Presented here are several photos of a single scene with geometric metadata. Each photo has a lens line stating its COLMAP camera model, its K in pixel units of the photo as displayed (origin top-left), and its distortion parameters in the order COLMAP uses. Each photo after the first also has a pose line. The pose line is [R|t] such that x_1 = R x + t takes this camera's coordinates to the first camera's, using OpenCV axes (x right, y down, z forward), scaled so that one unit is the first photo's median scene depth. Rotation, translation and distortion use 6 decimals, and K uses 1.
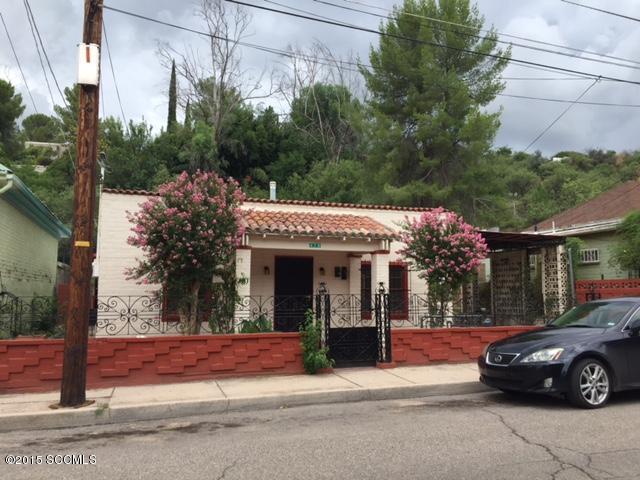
lens RADIAL K [[547.7, 0, 322.4], [0, 547.7, 240.2], [0, 0, 1]] dist [0.076649, -0.088405]
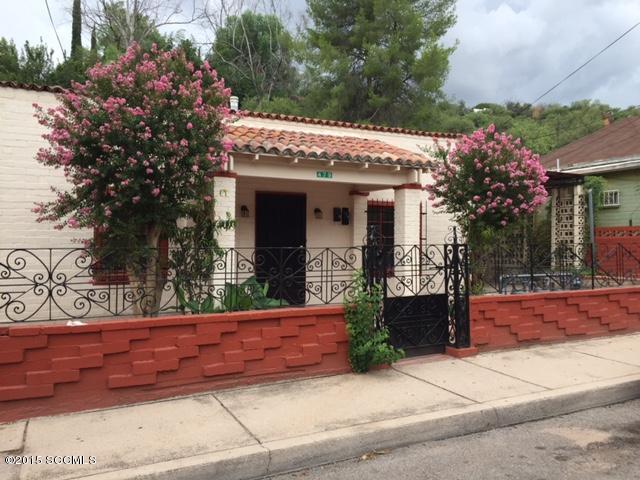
lens RADIAL K [[547.7, 0, 320.6], [0, 547.7, 239.6], [0, 0, 1]] dist [0.076649, -0.088405]
pose [[0.989269, -0.000408, 0.146103, -0.118039], [-0.012894, 0.995851, 0.090084, 0.028525], [-0.145534, -0.091001, 0.985159, 0.303704]]
